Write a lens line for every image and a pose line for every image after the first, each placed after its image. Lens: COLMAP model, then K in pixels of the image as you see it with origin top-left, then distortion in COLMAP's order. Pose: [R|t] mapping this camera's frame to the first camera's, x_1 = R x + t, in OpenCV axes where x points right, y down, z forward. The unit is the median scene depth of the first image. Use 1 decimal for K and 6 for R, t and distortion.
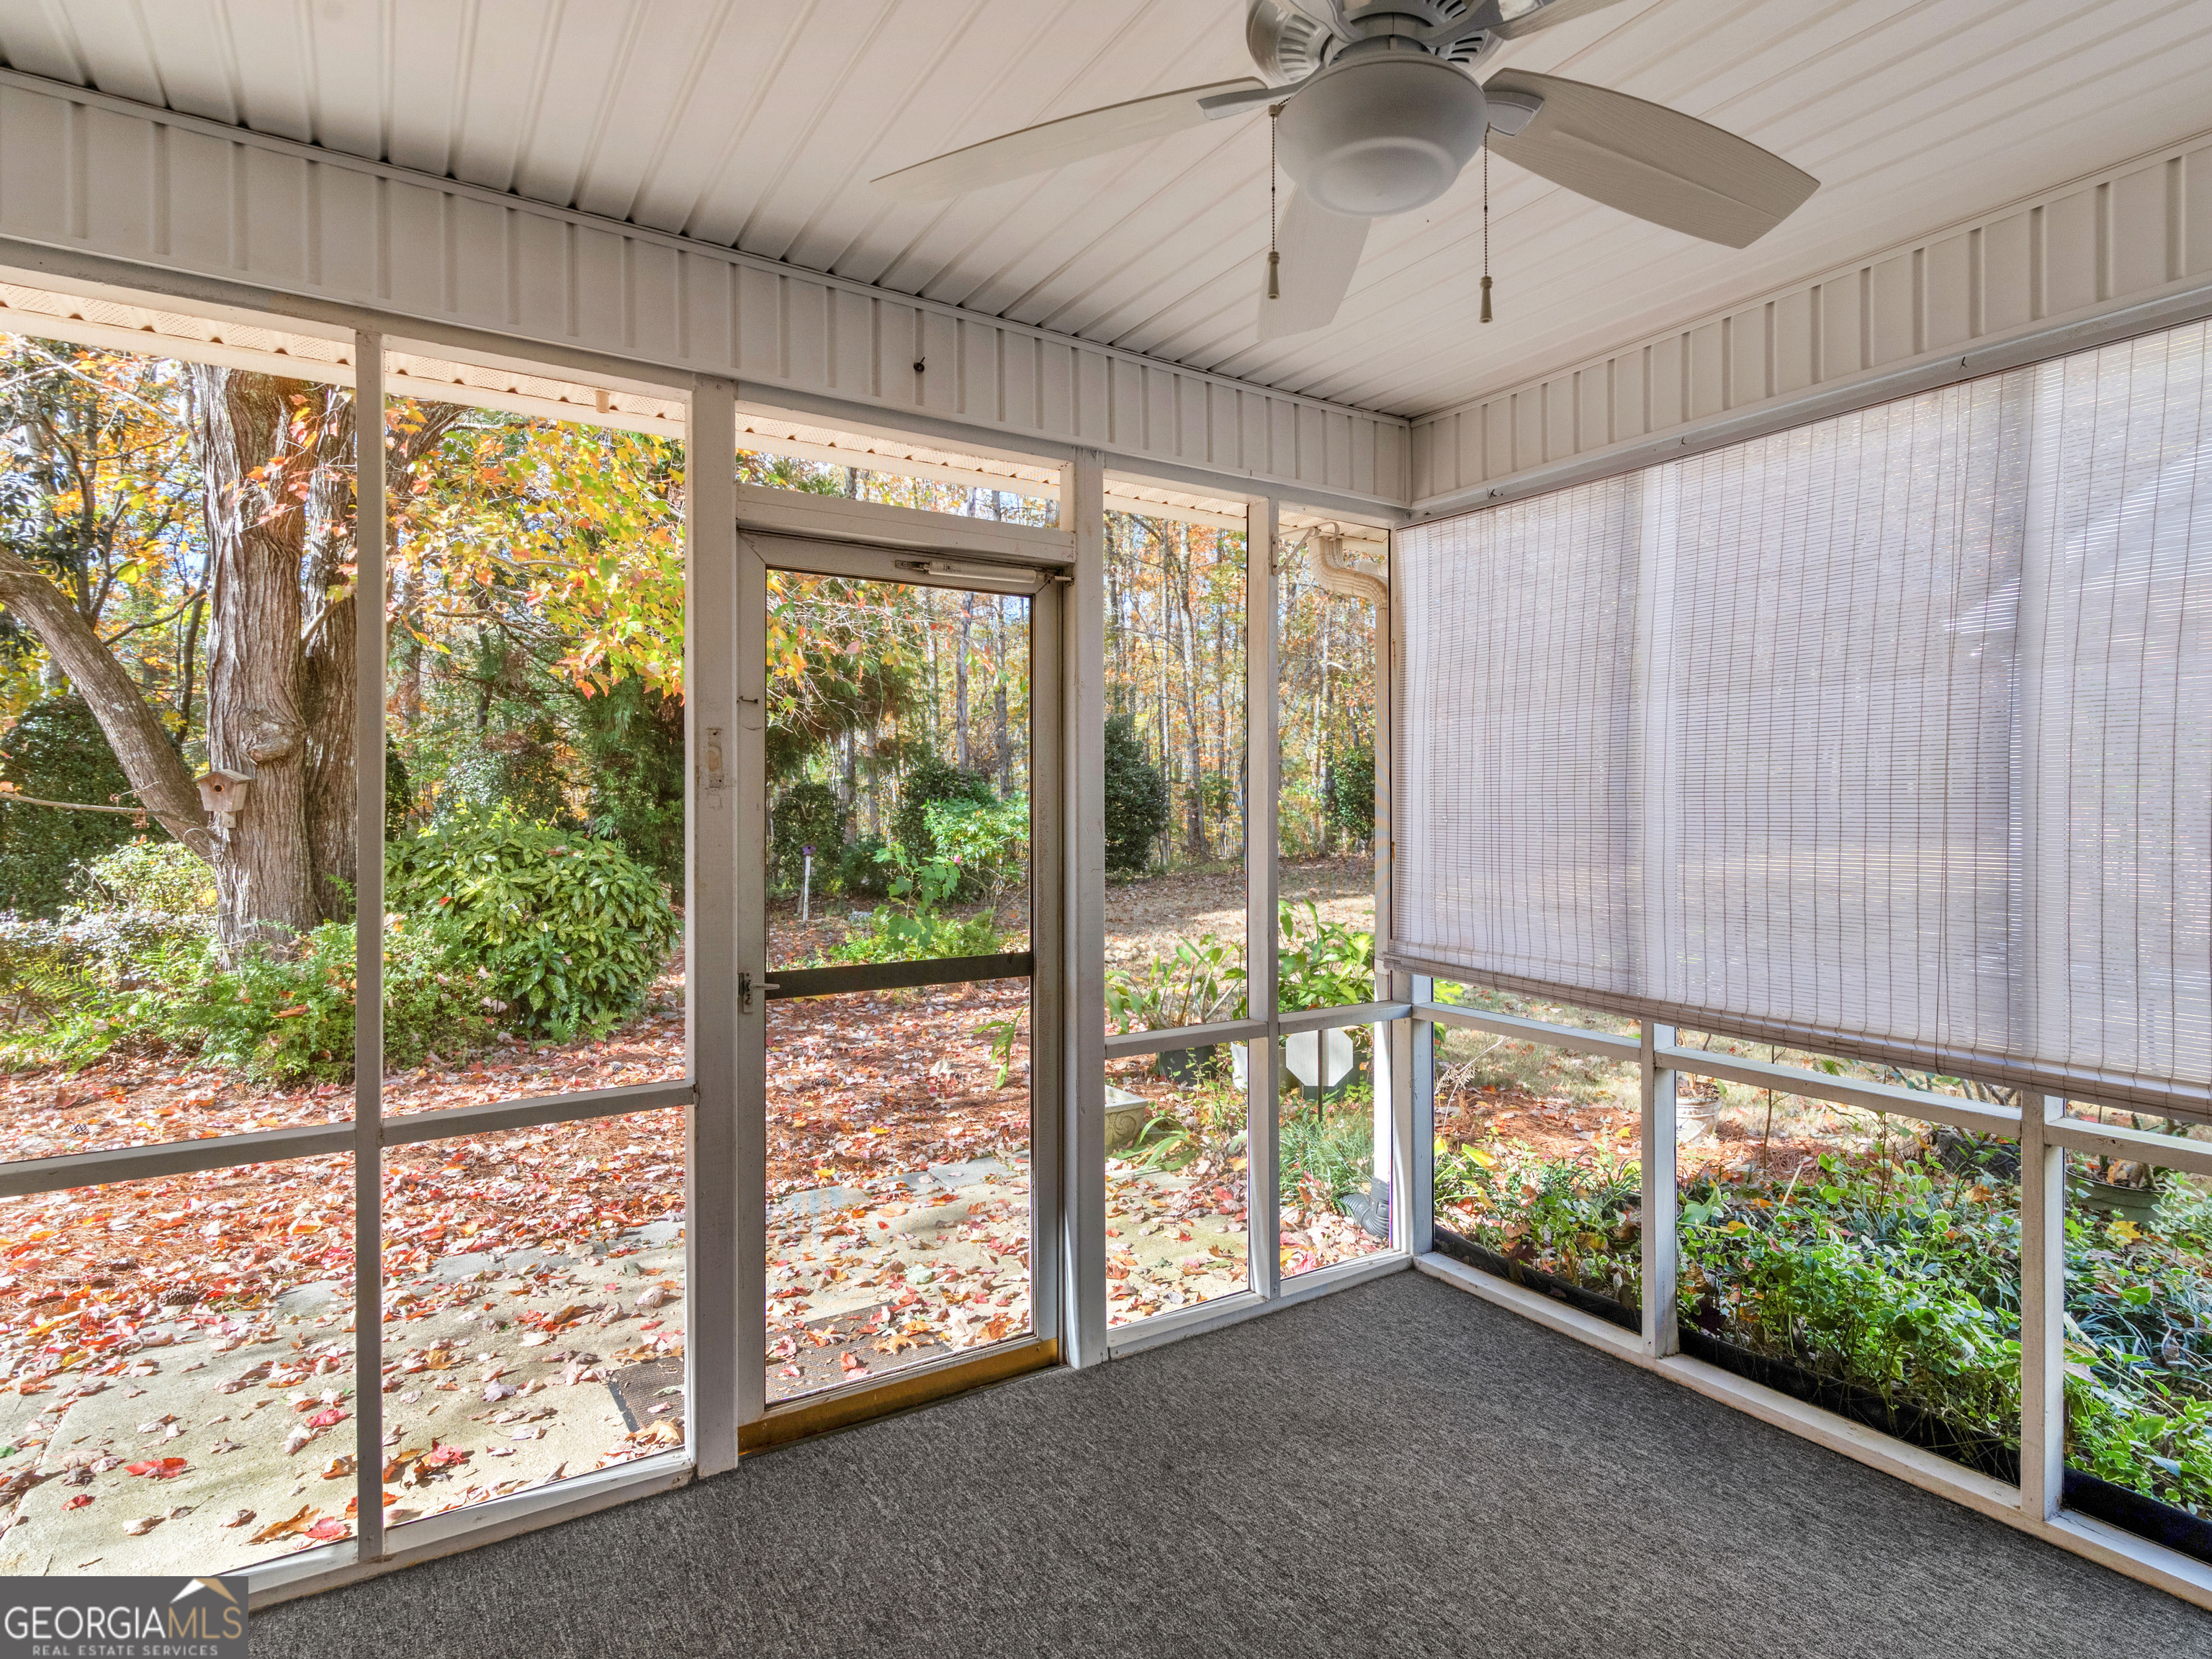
lens RADIAL K [[1153.0, 0, 1054.4], [0, 1153.0, 802.7], [0, 0, 1]] dist [0.002350, 0.000387]
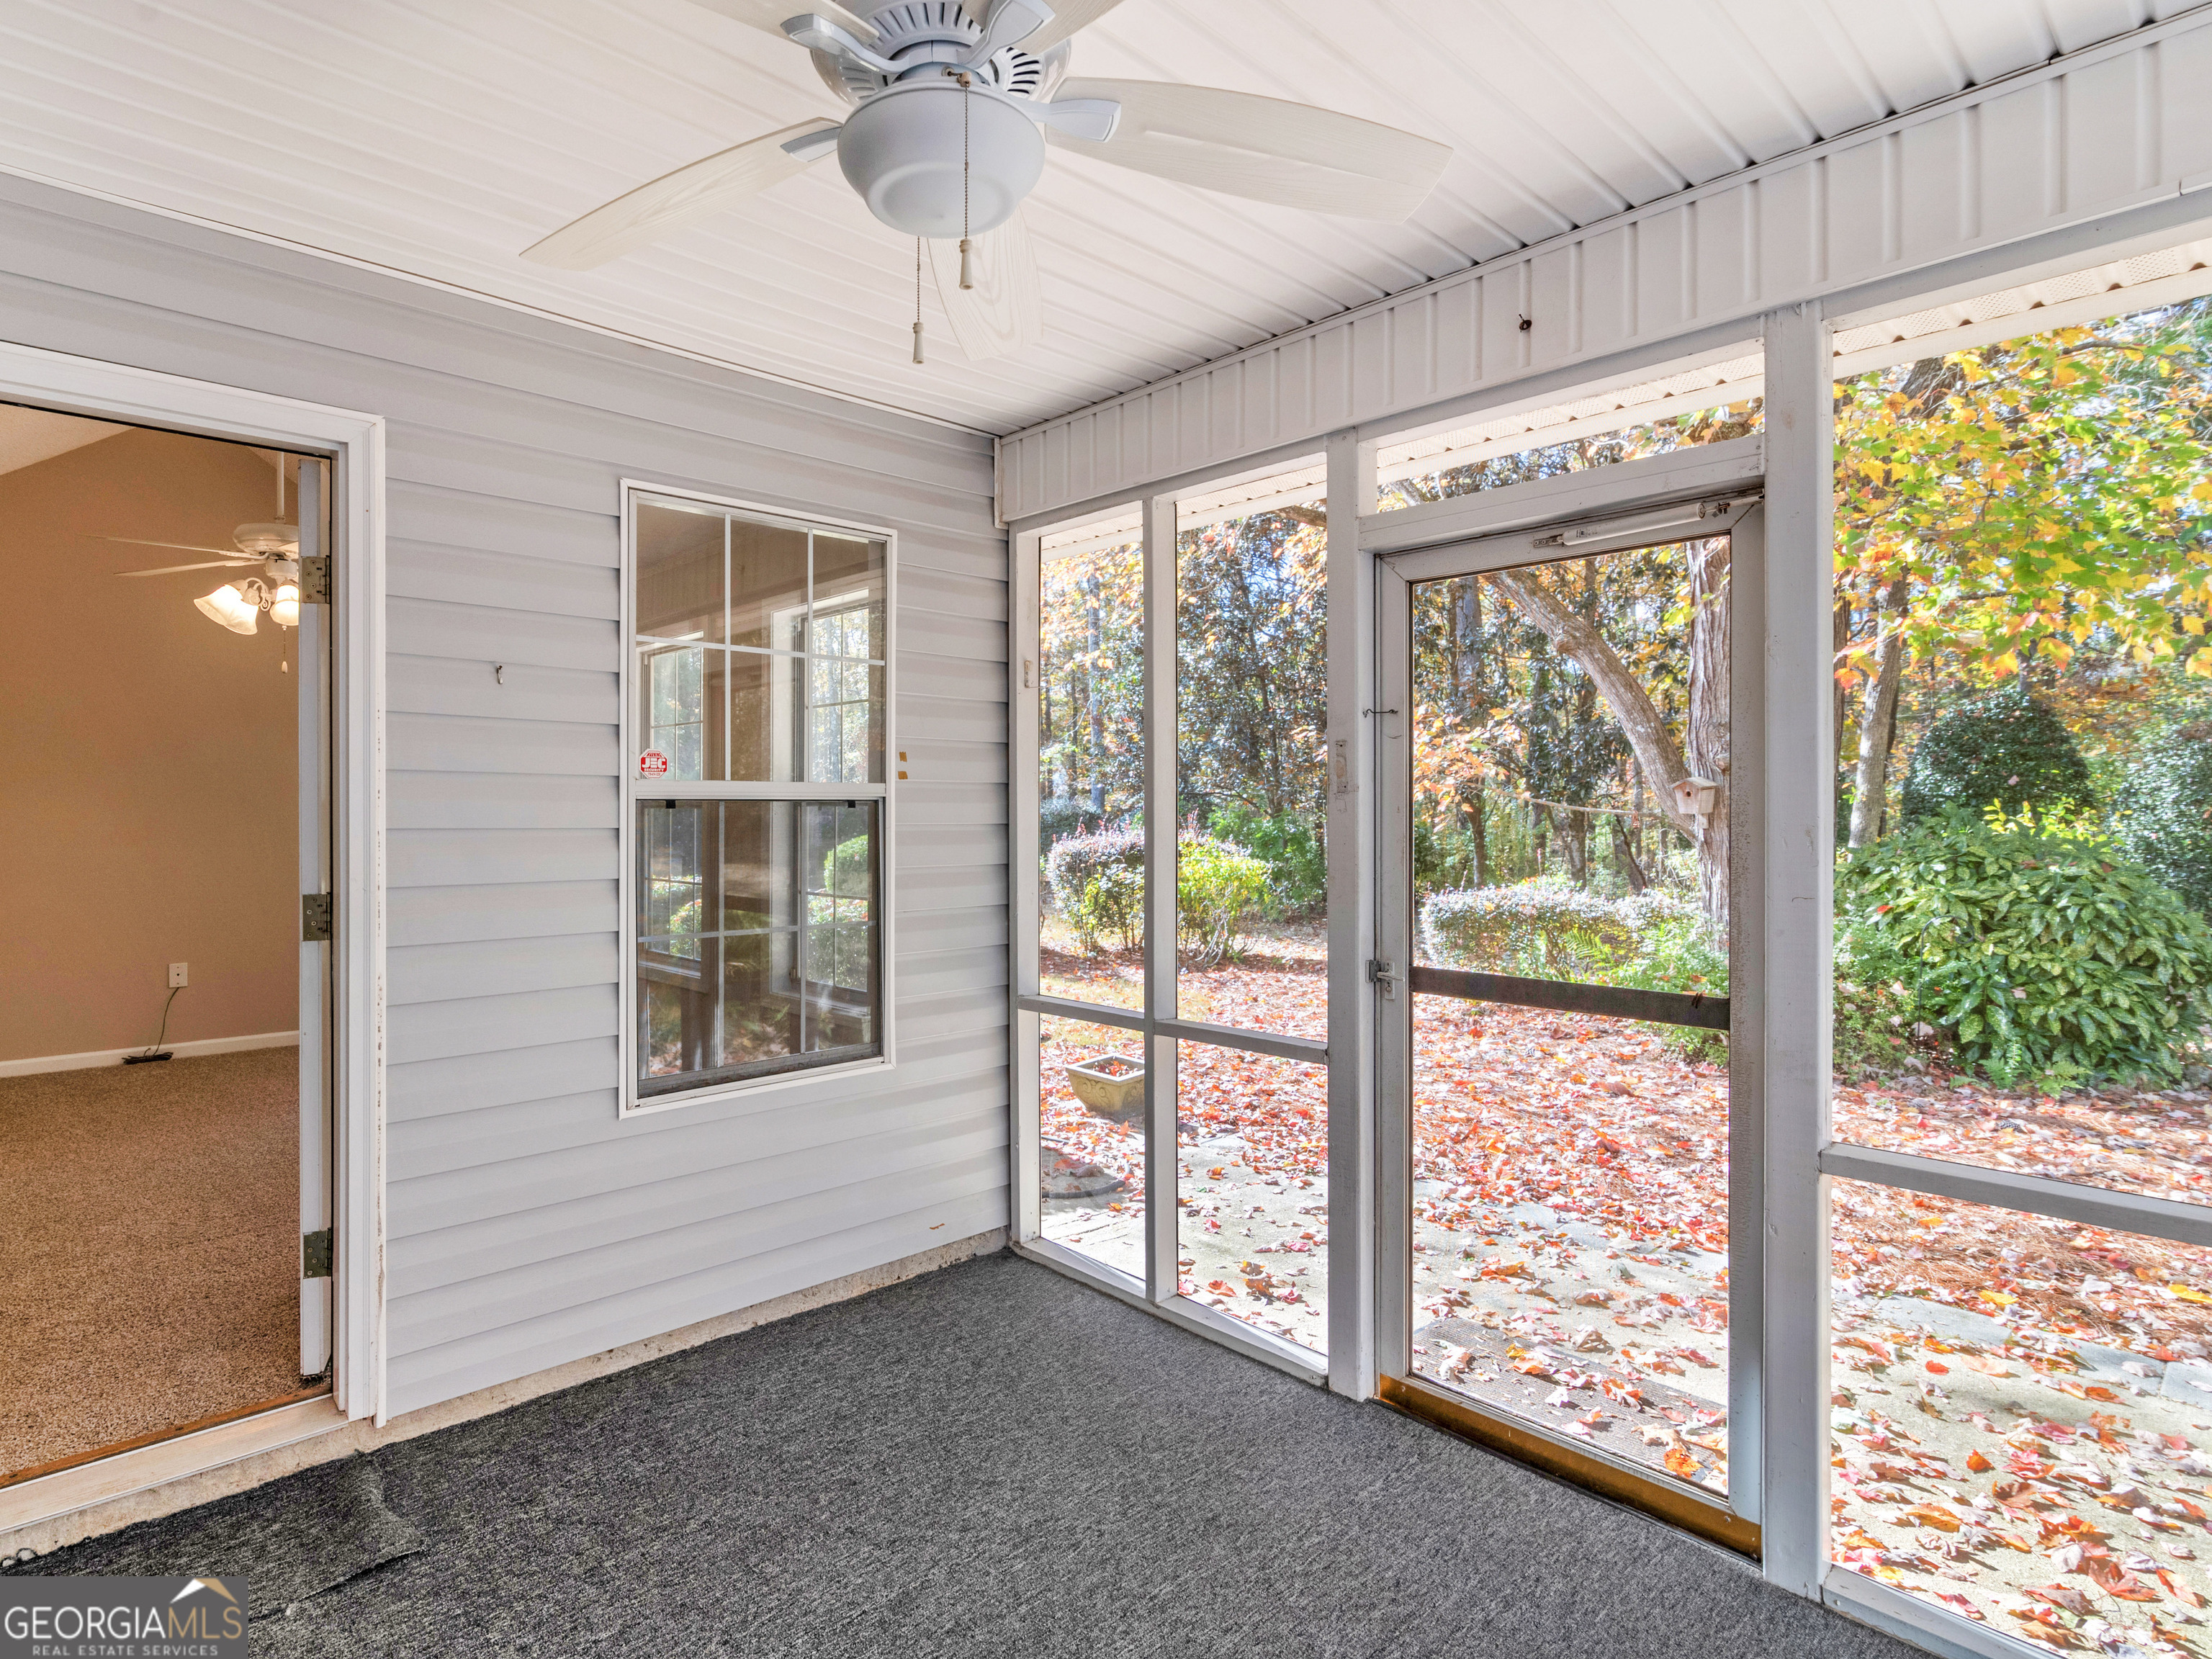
lens RADIAL K [[1191.3, 0, 1171.0], [0, 1191.3, 818.0], [0, 0, 1]] dist [0.019488, 0.000897]
pose [[0.248298, 0.006085, -0.968665, 0.298572], [0.003572, 0.999968, 0.007198, 0.001122], [0.968677, -0.005247, 0.248268, 0.201966]]
